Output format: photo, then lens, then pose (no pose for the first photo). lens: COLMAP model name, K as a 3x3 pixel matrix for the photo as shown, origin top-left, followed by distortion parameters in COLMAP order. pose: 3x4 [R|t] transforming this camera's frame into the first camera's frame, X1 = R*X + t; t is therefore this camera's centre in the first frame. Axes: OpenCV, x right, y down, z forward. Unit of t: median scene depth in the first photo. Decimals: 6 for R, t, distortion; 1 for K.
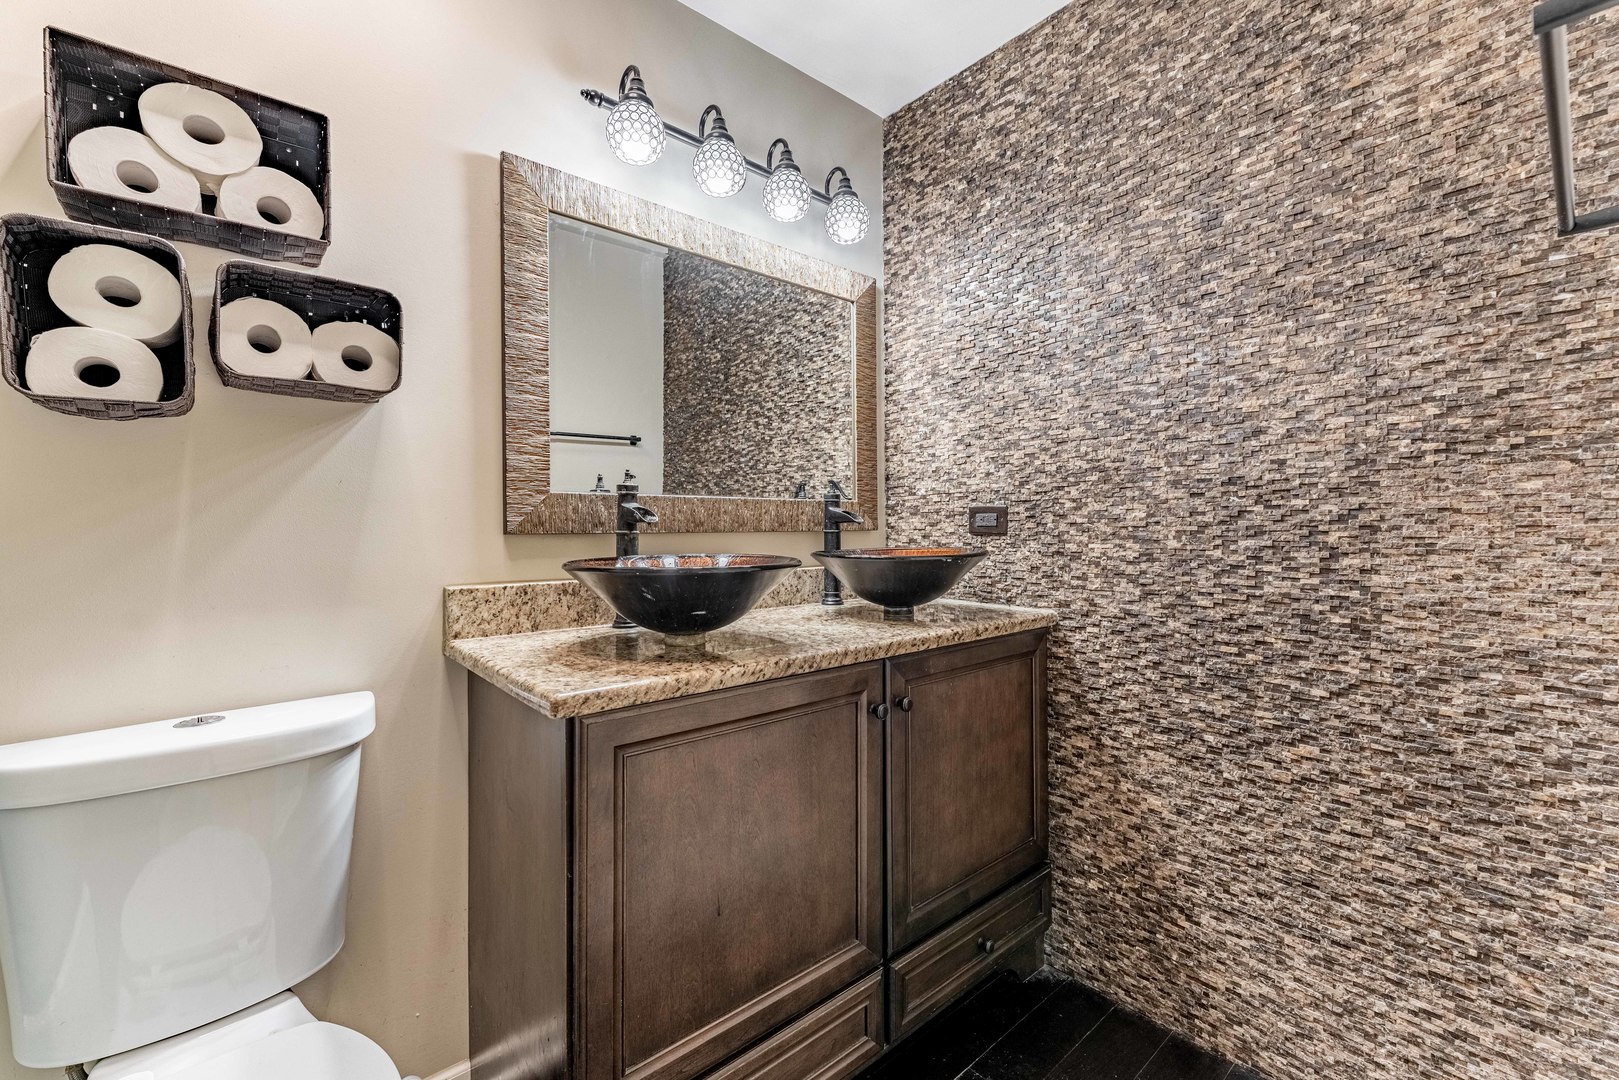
lens RADIAL K [[669.3, 0, 811.2], [0, 669.3, 541.0], [0, 0, 1]] dist [0.001975, -0.000741]
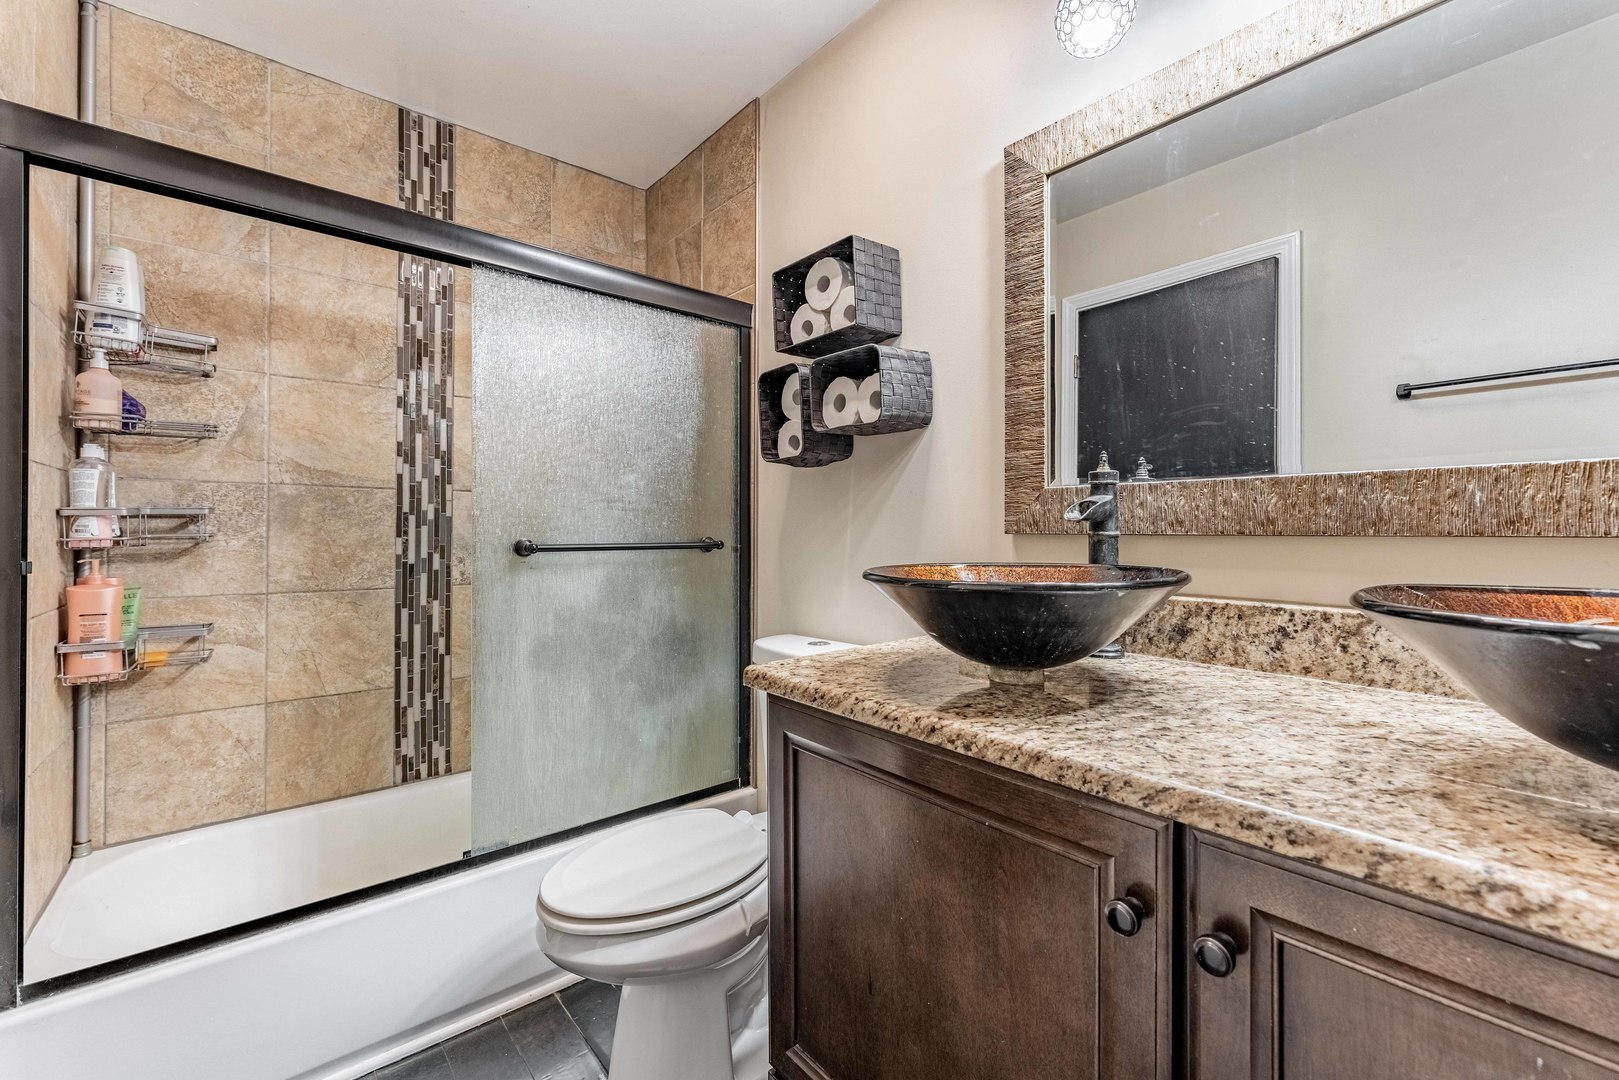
lens RADIAL K [[669.3, 0, 812.3], [0, 669.3, 523.9], [0, 0, 1]] dist [0.001975, -0.000741]
pose [[0.001121, 0.007742, -0.999969, 0.693236], [-0.012261, 0.999895, 0.007728, -0.033395], [0.999924, 0.012252, 0.001216, 0.915253]]
